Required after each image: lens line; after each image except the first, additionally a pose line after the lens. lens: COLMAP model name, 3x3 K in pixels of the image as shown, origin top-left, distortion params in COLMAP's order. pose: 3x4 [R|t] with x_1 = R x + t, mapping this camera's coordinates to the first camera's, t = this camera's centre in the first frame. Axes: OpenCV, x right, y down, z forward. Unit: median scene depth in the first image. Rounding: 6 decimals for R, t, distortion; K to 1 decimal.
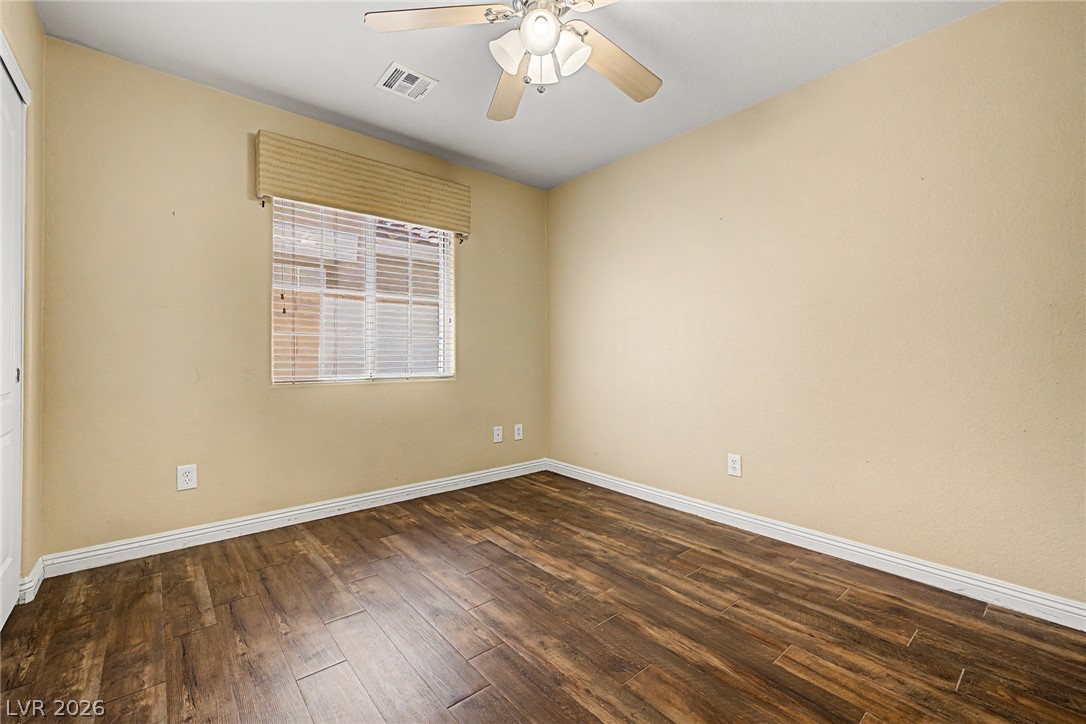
lens RADIAL K [[452.4, 0, 539.8], [0, 452.4, 356.3], [0, 0, 1]] dist [0.001992, -0.000721]
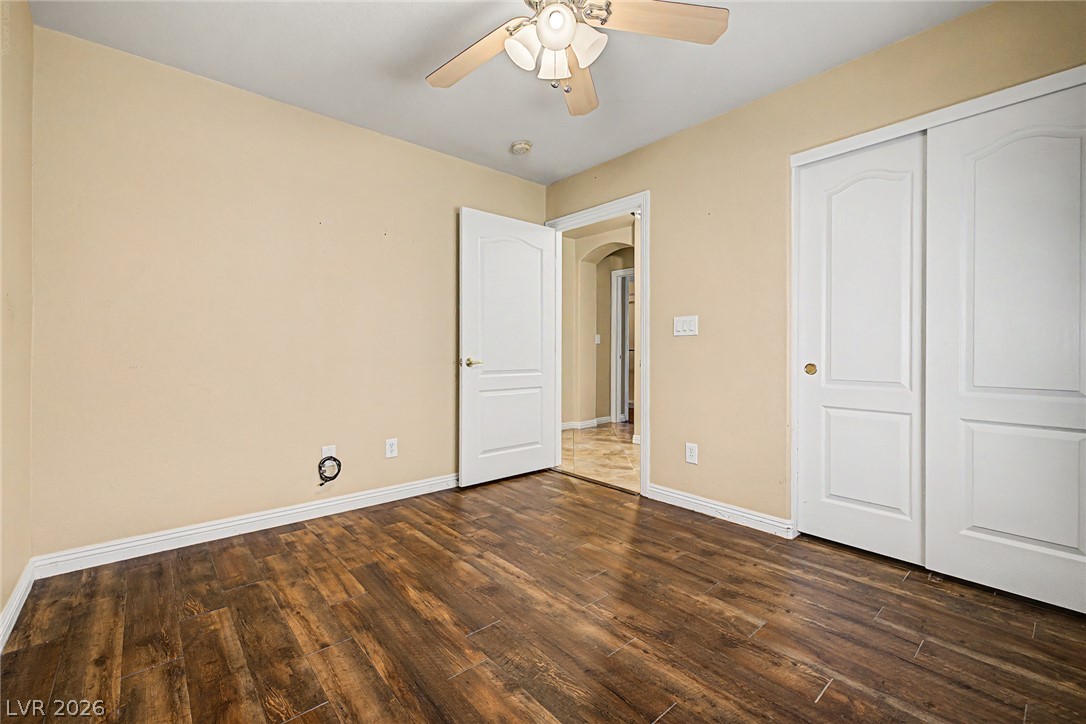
lens RADIAL K [[452.4, 0, 539.8], [0, 452.4, 356.3], [0, 0, 1]] dist [0.001992, -0.000721]
pose [[-0.999914, -0.005499, -0.011948, 0.044120], [-0.005702, 0.999840, 0.016971, -0.009271], [0.011852, 0.017038, -0.999785, 1.940723]]
